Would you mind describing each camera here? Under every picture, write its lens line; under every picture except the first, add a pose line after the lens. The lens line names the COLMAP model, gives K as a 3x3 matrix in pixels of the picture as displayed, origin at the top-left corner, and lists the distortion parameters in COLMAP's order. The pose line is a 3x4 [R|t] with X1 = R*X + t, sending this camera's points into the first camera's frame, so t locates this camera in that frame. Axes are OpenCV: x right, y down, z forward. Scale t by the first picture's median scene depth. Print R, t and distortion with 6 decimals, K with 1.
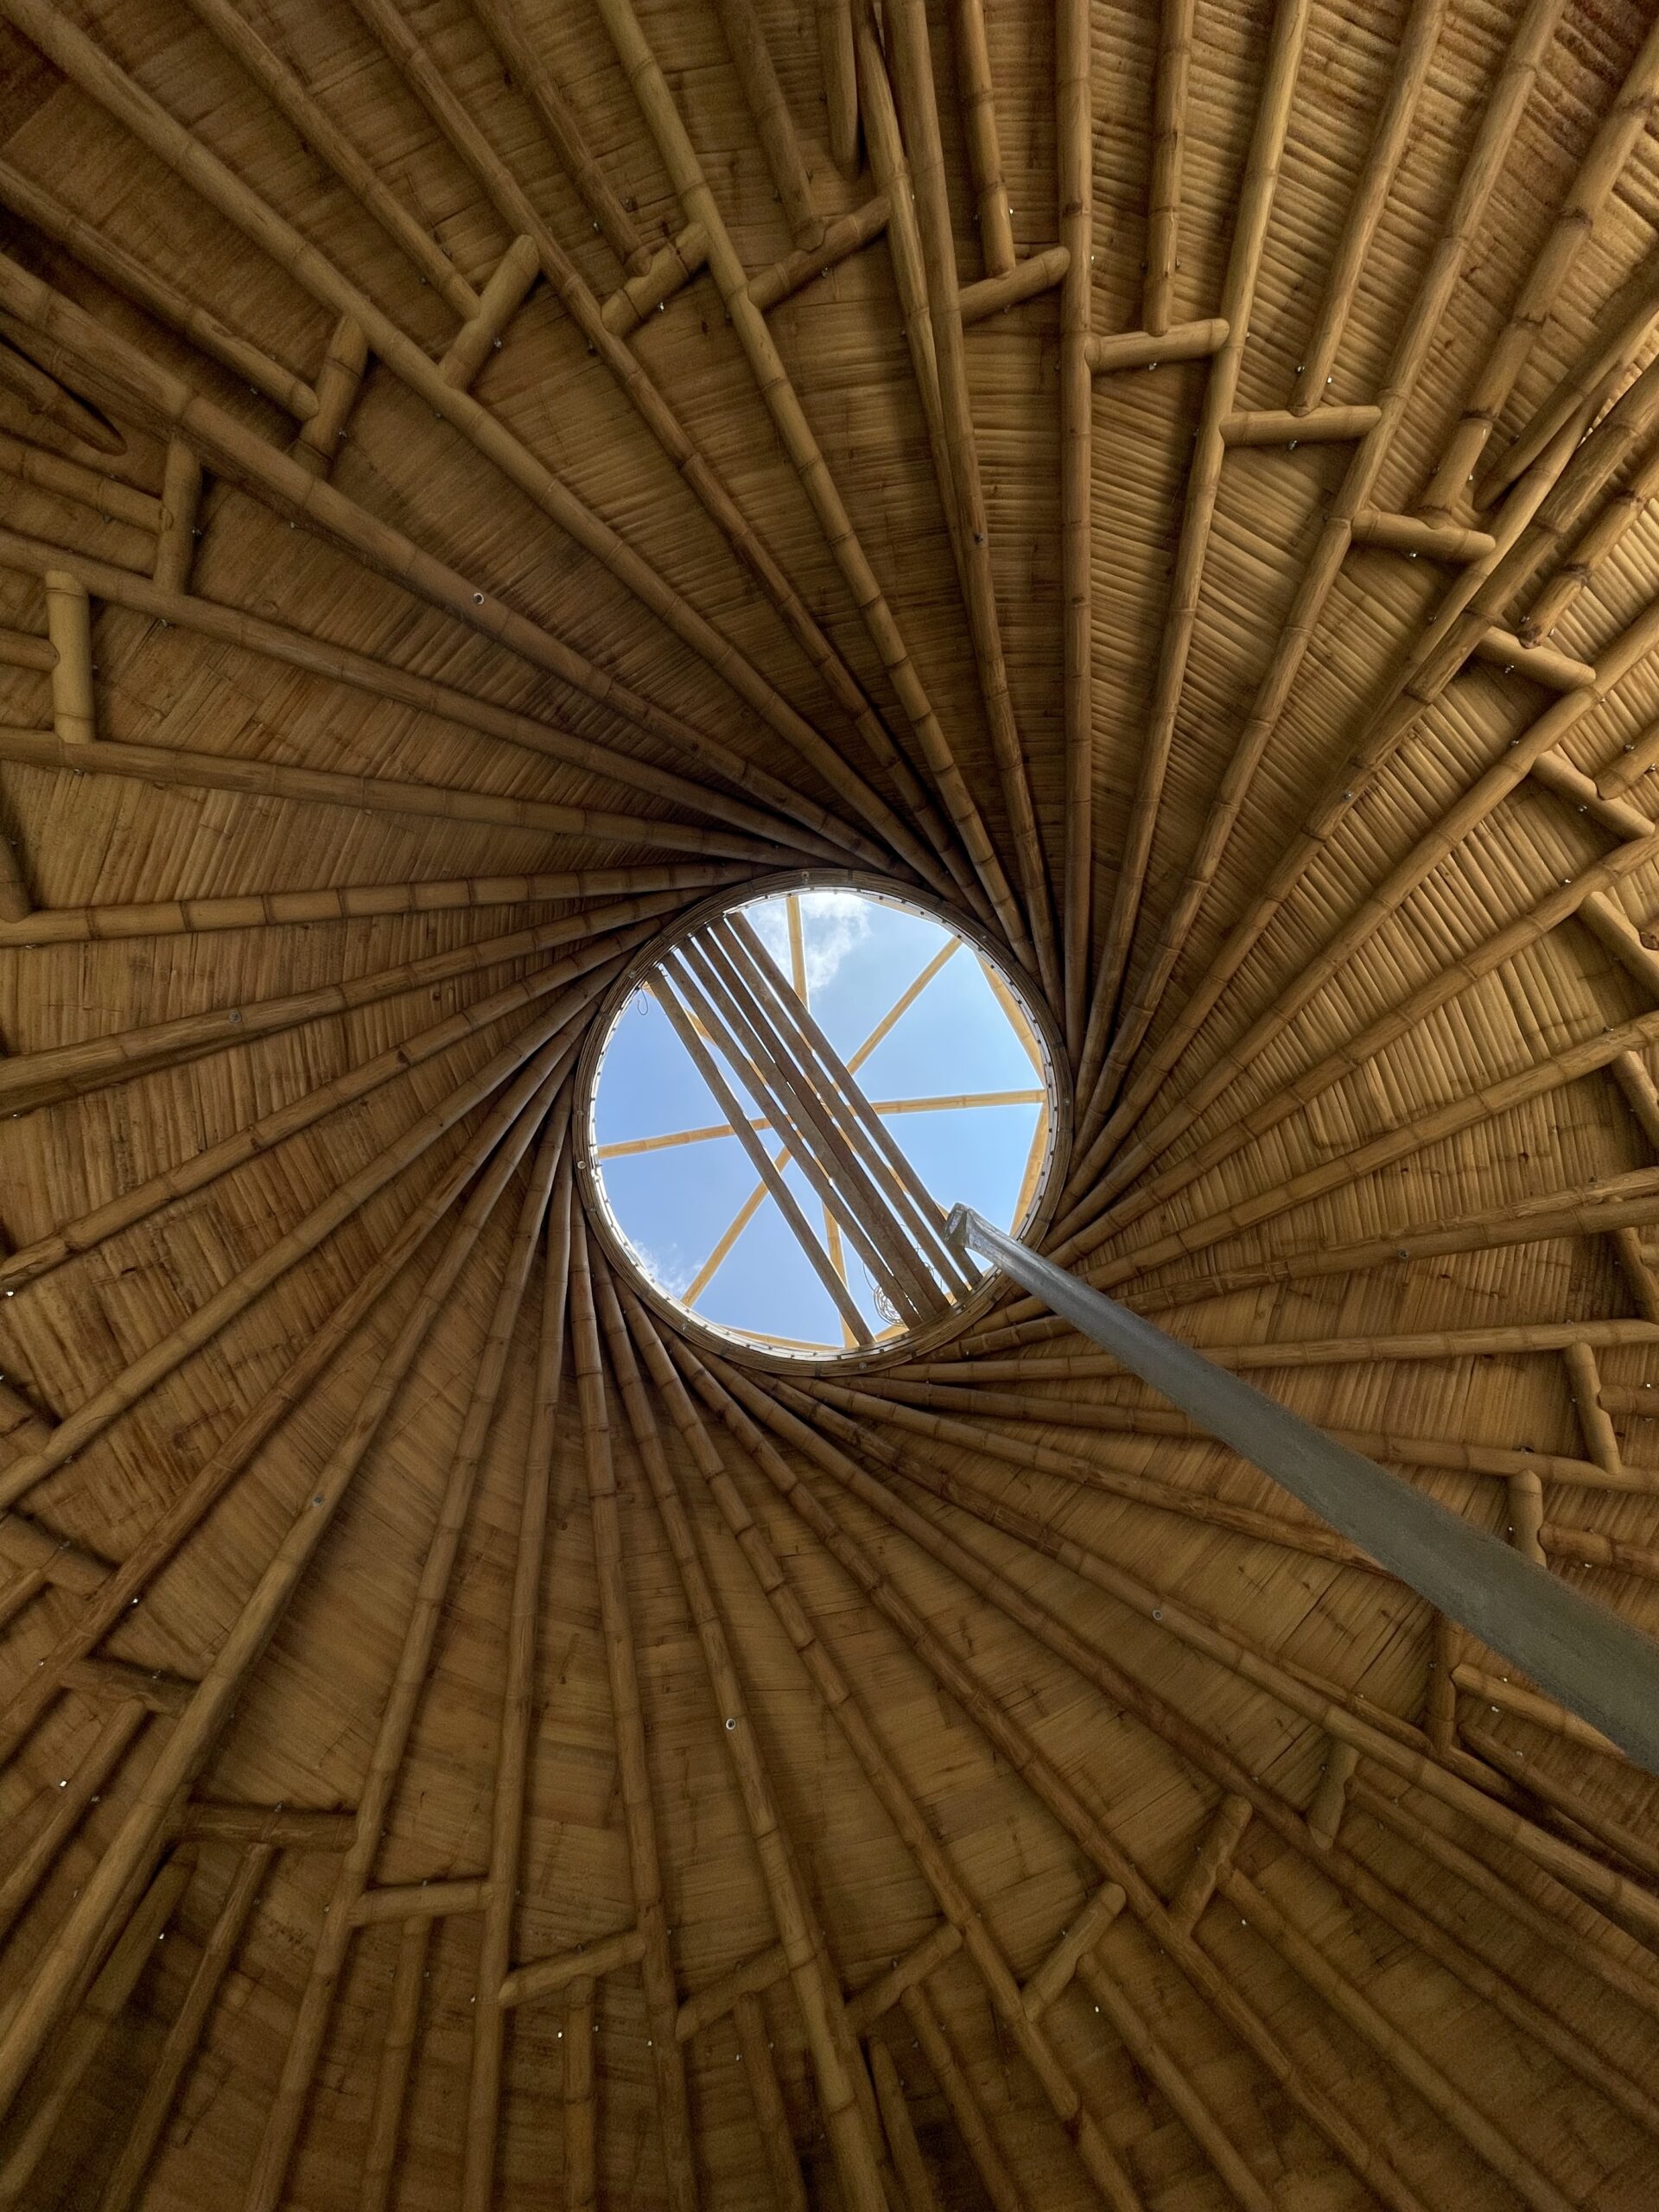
lens RADIAL K [[930.6, 0, 829.5], [0, 930.6, 1106.0], [0, 0, 1]] dist [0.001424, 0.000171]
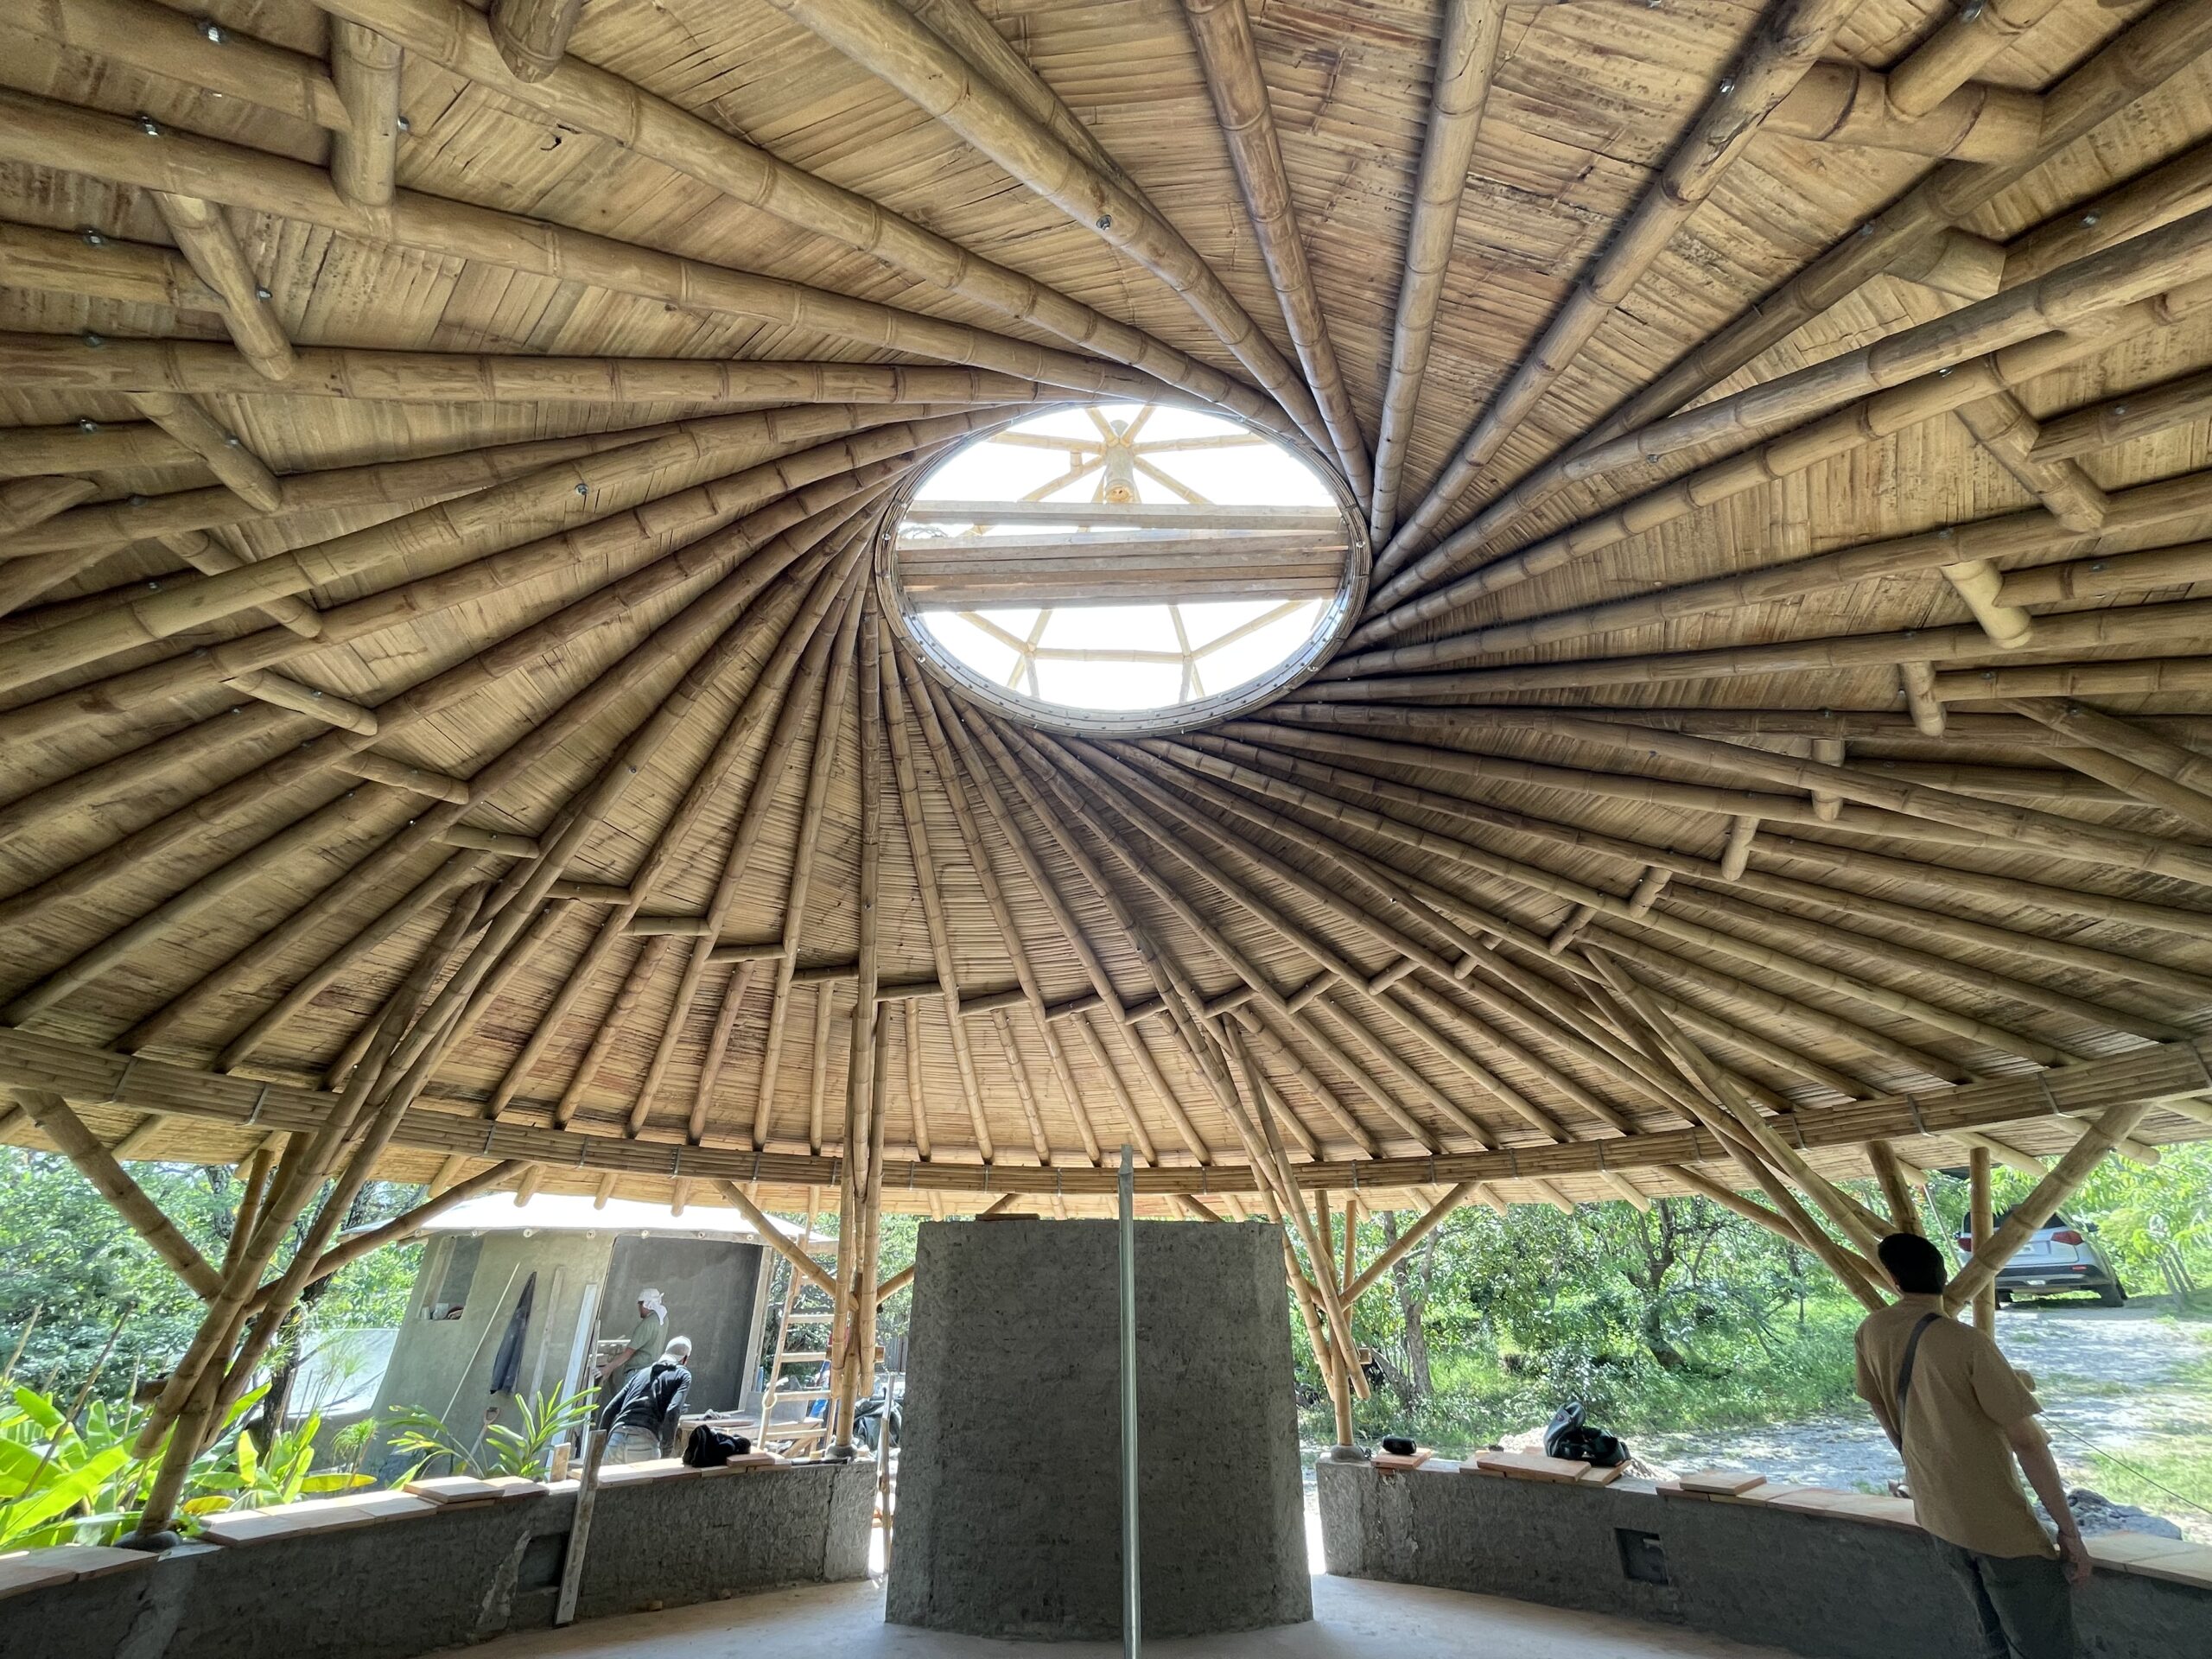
lens RADIAL K [[895.1, 0, 1106.0], [0, 895.1, 829.5], [0, 0, 1]] dist [0.001953, 0.000412]
pose [[-0.518132, 0.482093, 0.706488, -0.701527], [-0.851611, -0.214140, -0.478438, 0.562452], [-0.079364, -0.849547, 0.521509, 0.300230]]
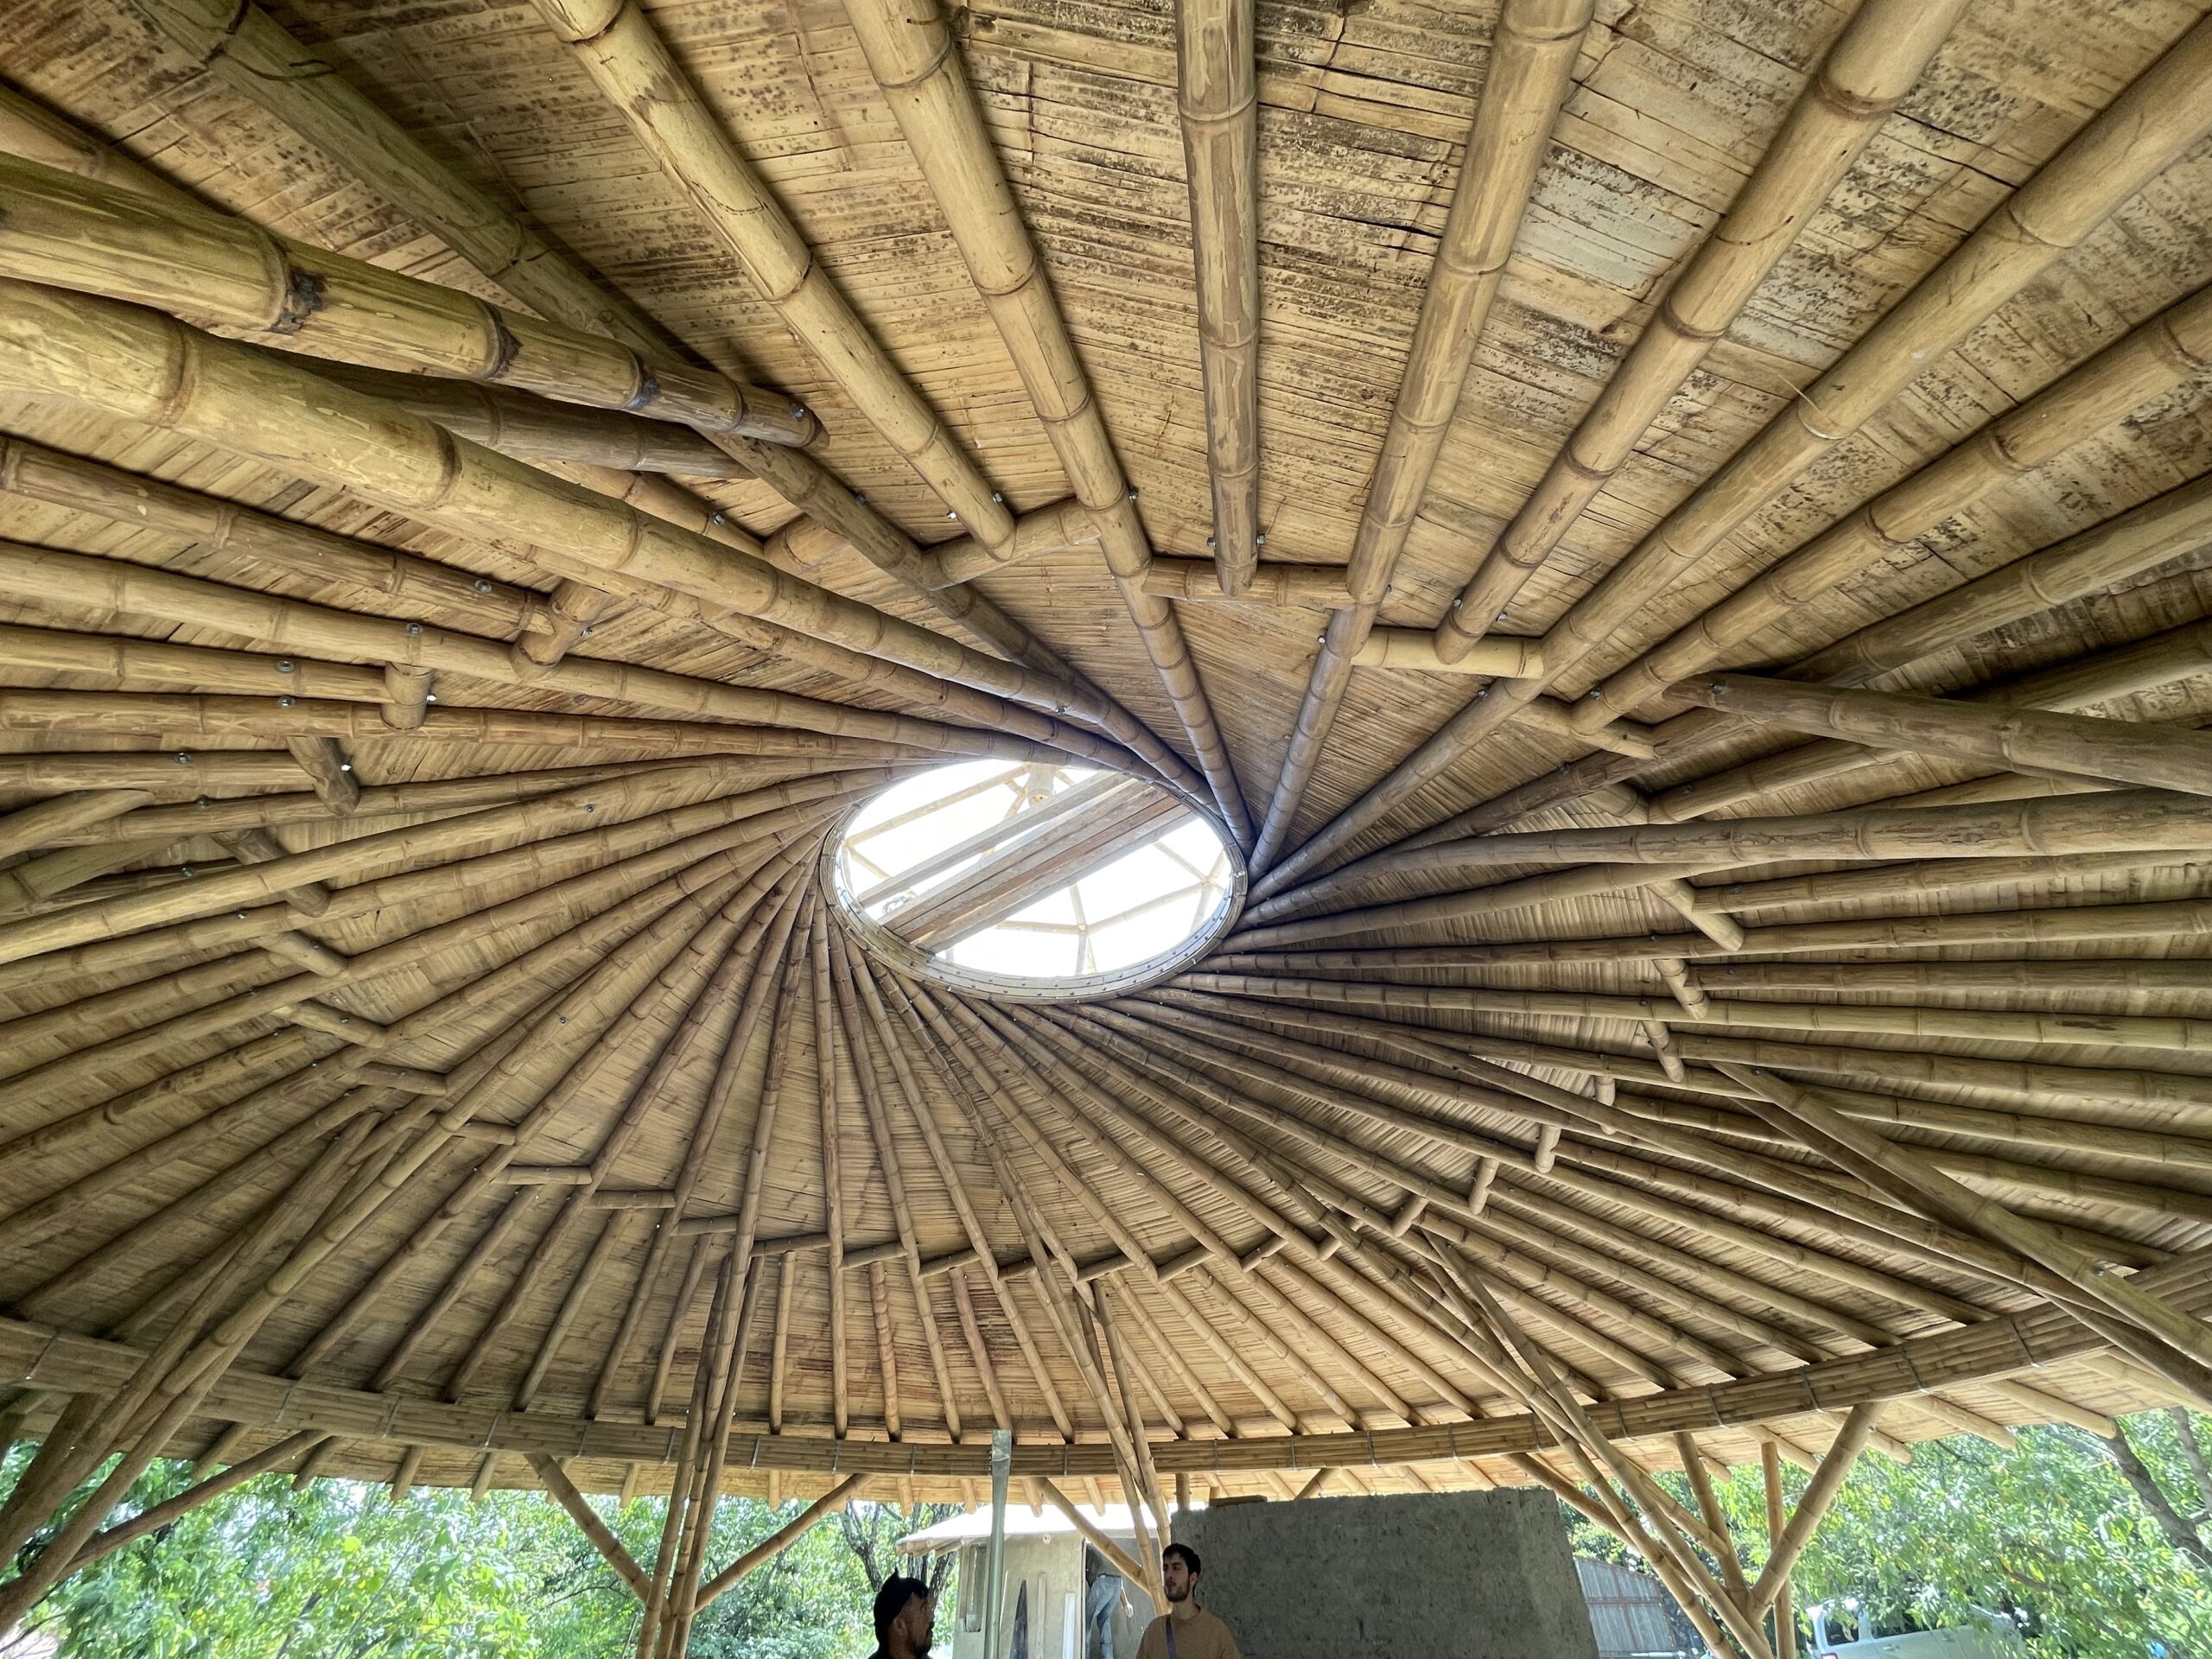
lens RADIAL K [[930.6, 0, 1108.8], [0, 930.6, 836.8], [0, 0, 1]] dist [0.001424, 0.000171]
pose [[0.093624, 0.710447, 0.697495, -1.060296], [-0.995201, 0.086799, 0.045174, -0.160707], [-0.028448, -0.698377, 0.715165, 0.225103]]
